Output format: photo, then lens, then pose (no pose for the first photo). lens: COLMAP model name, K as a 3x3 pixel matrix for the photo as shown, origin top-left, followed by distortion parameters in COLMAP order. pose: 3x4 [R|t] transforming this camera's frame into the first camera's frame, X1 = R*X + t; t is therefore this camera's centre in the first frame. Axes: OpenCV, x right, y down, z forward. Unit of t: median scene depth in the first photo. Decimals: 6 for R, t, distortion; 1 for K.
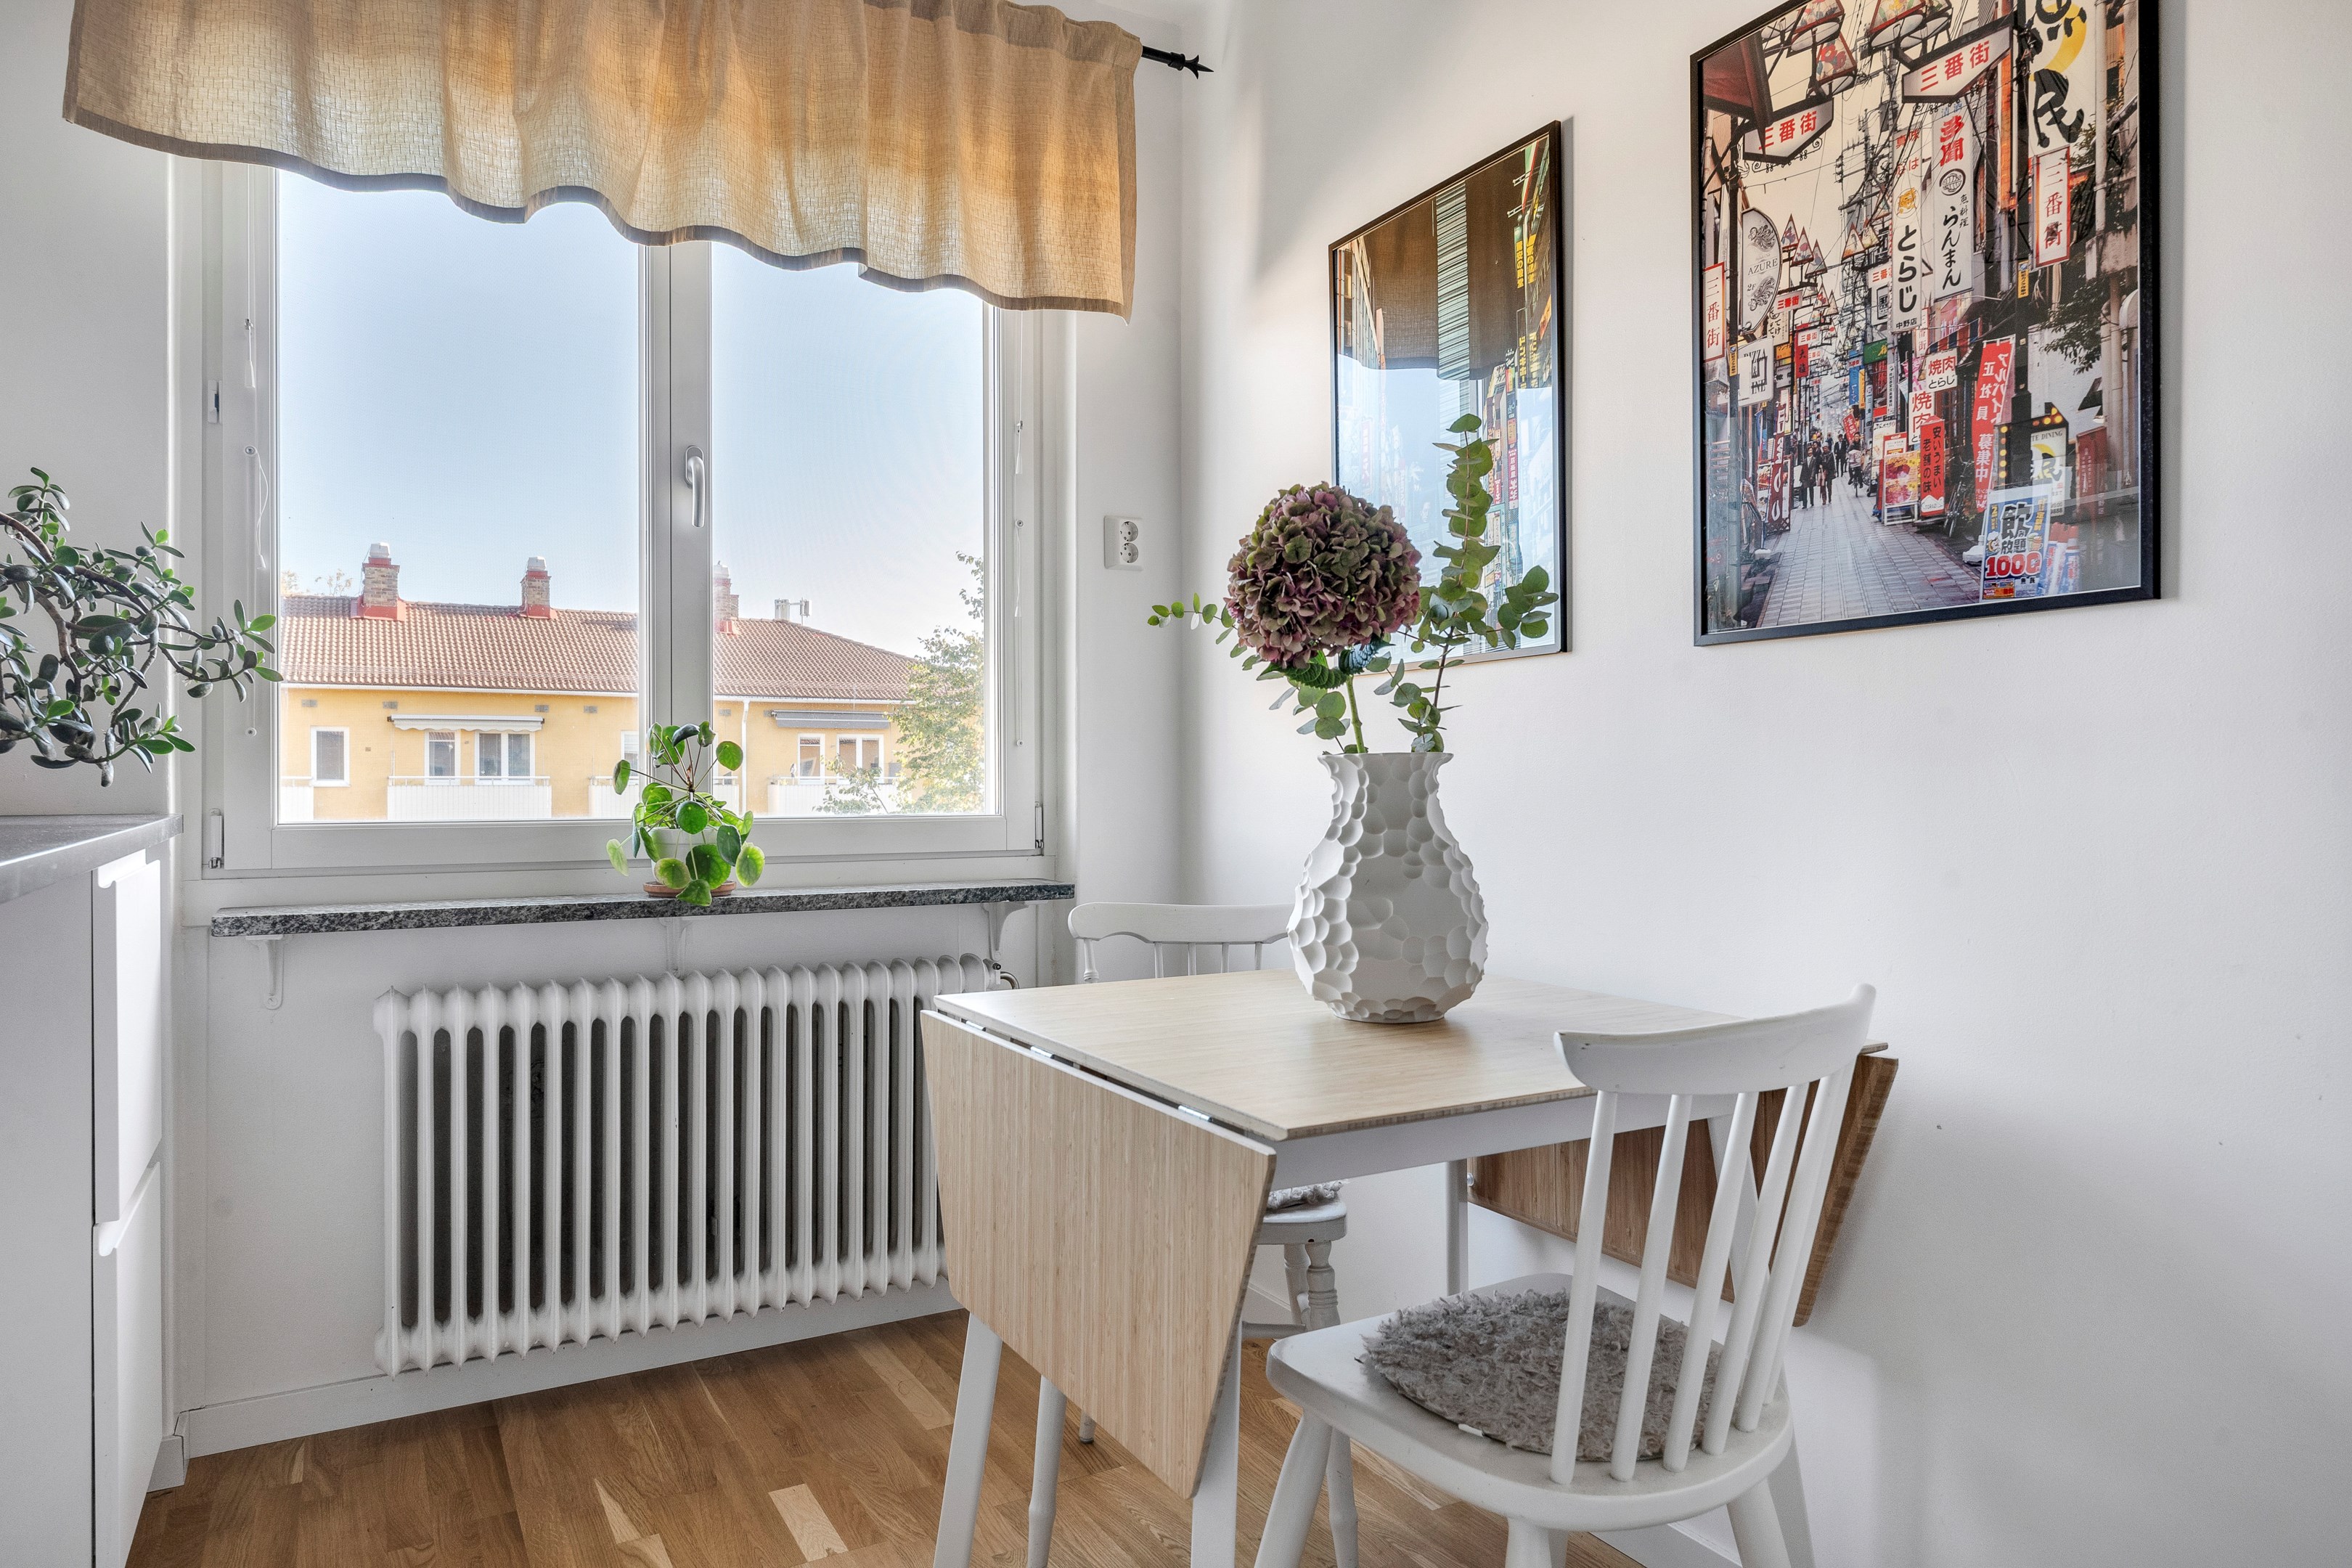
lens RADIAL K [[1437.2, 0, 1170.4], [0, 1437.2, 785.9], [0, 0, 1]] dist [-0.001351, -0.001082]
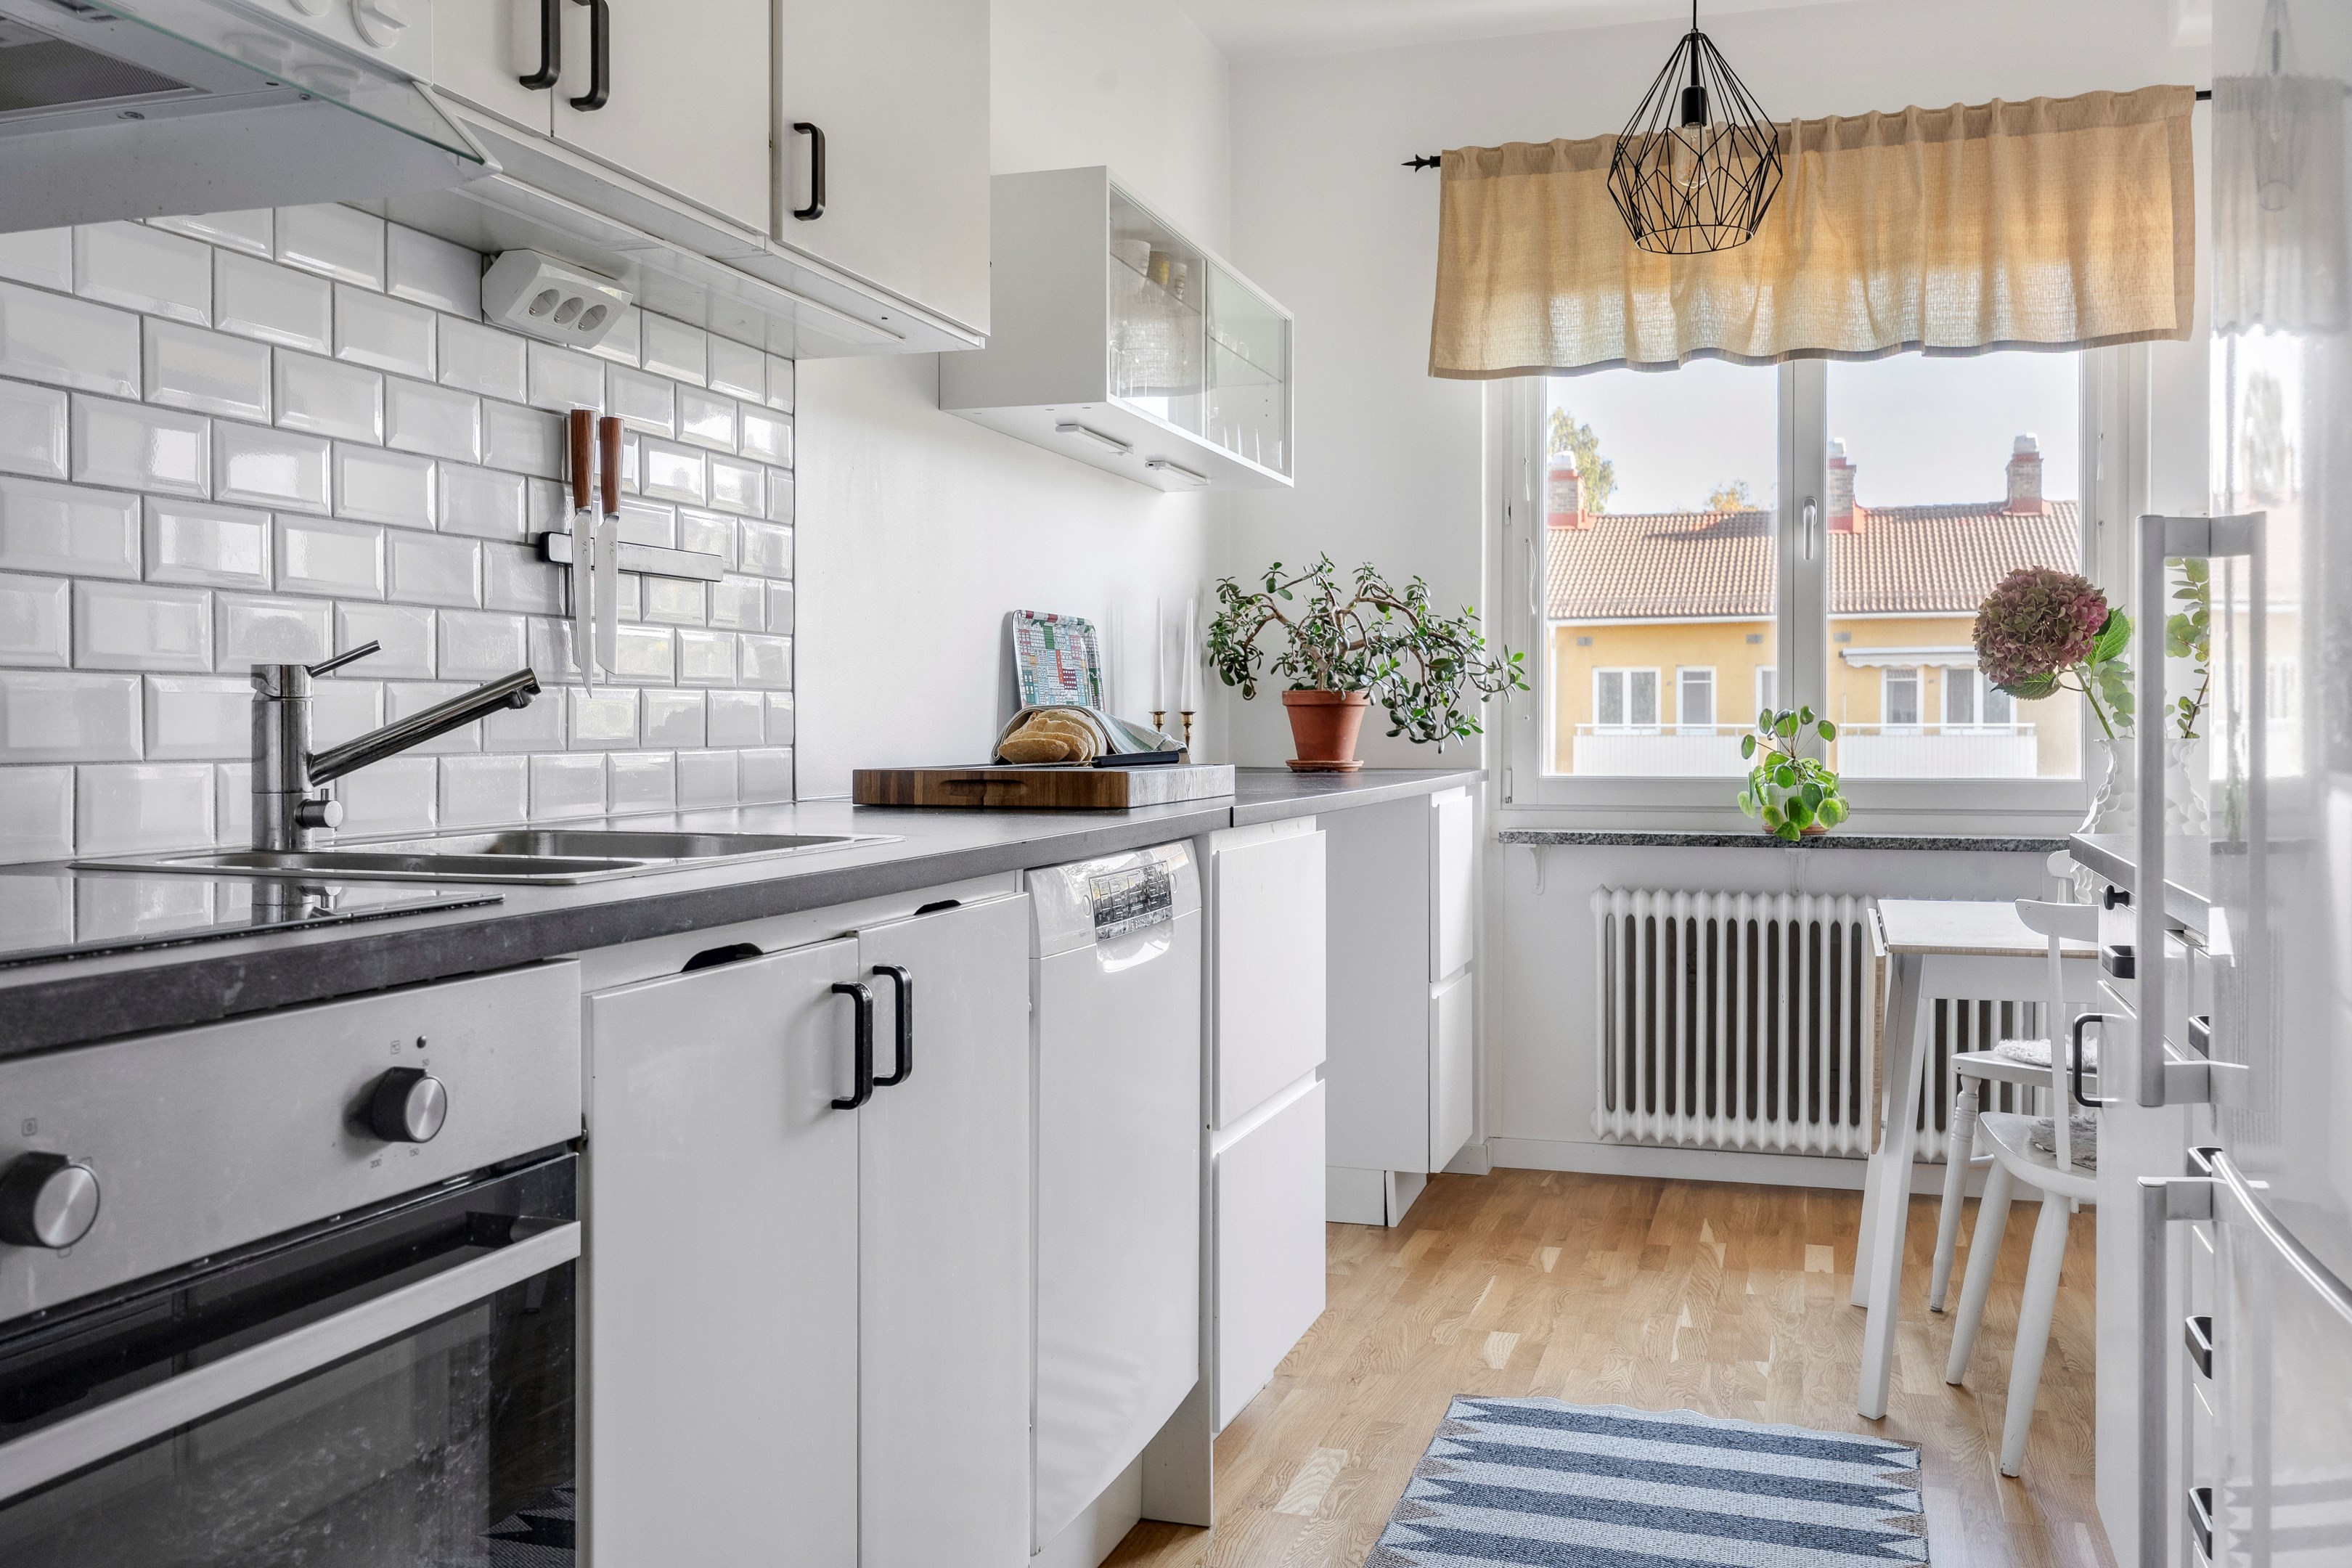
lens RADIAL K [[2006.8, 0, 1175.8], [0, 2006.8, 777.6], [0, 0, 1]] dist [-0.003790, 0.003662]
pose [[0.672216, 0.018150, -0.740133, 0.705686], [-0.002031, 0.999741, 0.022671, -0.019839], [0.740353, -0.013737, 0.672078, -0.740191]]
